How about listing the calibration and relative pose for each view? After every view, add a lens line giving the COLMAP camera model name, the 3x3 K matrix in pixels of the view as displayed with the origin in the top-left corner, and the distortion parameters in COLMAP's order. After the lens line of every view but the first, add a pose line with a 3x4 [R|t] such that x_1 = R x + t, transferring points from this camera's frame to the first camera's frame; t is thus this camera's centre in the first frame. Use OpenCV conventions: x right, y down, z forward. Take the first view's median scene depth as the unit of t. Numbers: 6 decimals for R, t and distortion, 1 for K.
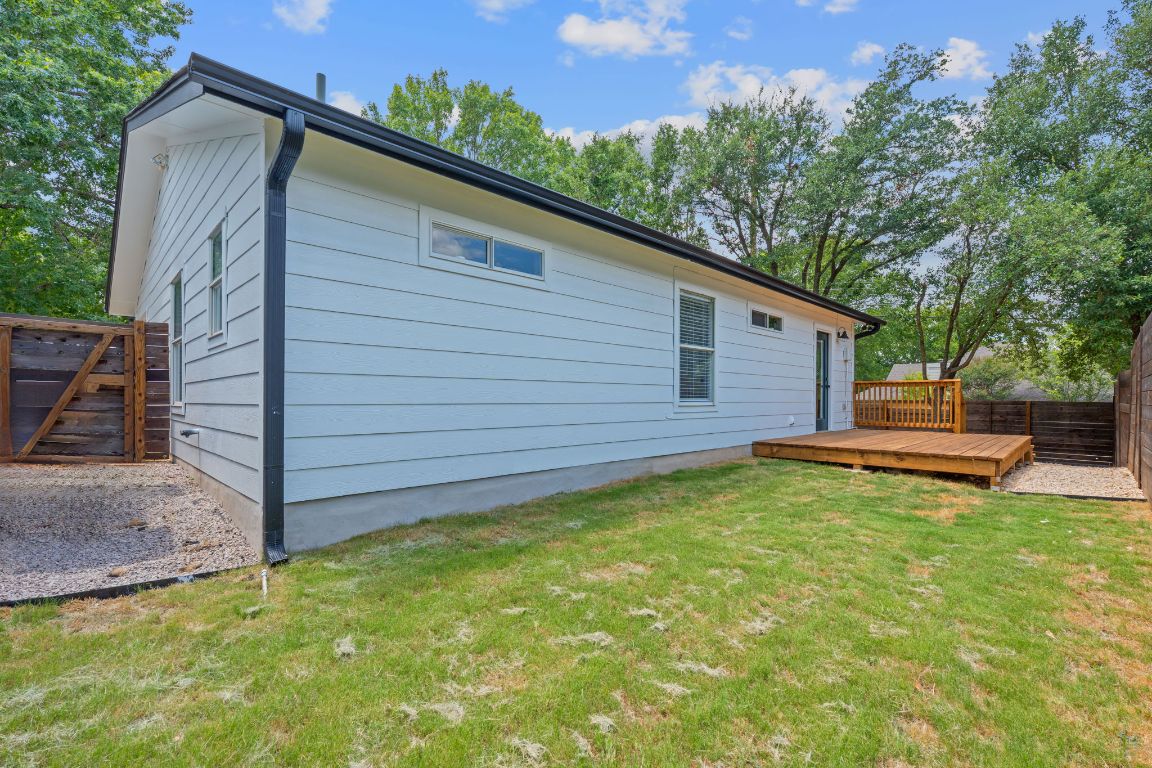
lens RADIAL K [[509.0, 0, 575.4], [0, 509.0, 389.8], [0, 0, 1]] dist [-0.005817, 0.000777]
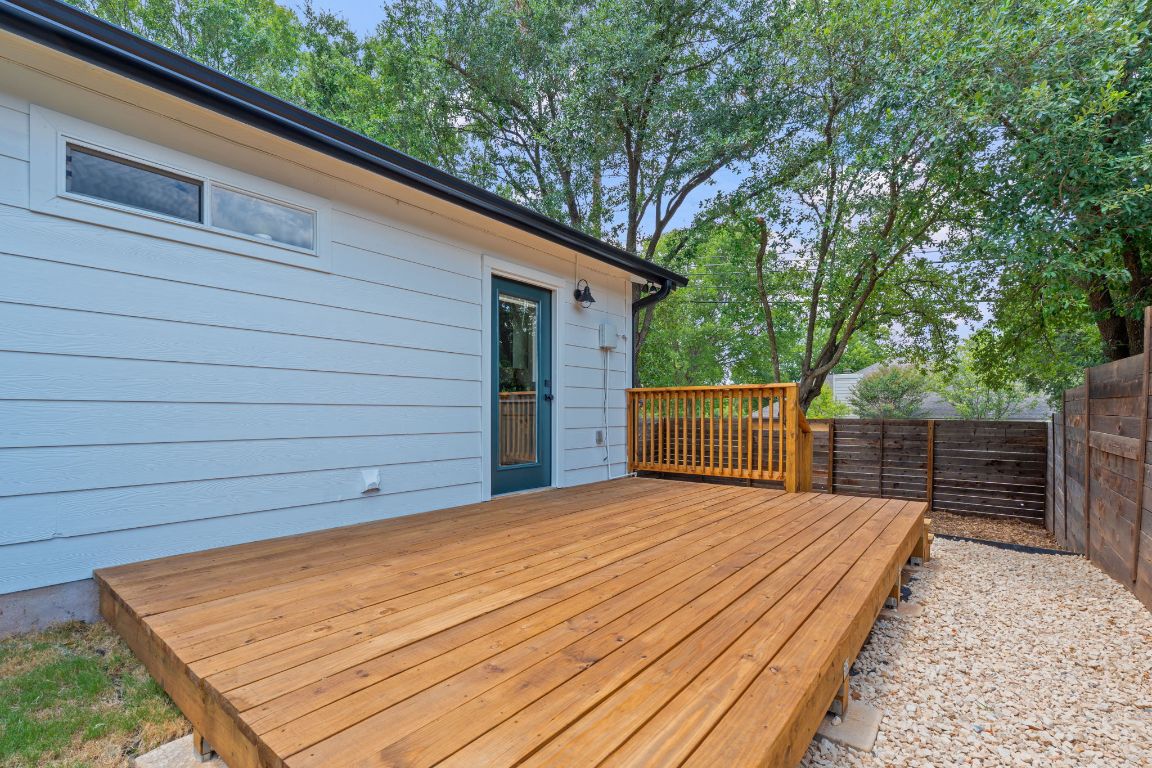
lens RADIAL K [[509.0, 0, 584.5], [0, 509.0, 412.1], [0, 0, 1]] dist [-0.005817, 0.000777]
pose [[0.993024, -0.004825, 0.117812, 0.357158], [0.003077, 0.999883, 0.015012, 0.000065], [-0.117871, -0.014545, 0.992922, 0.384680]]
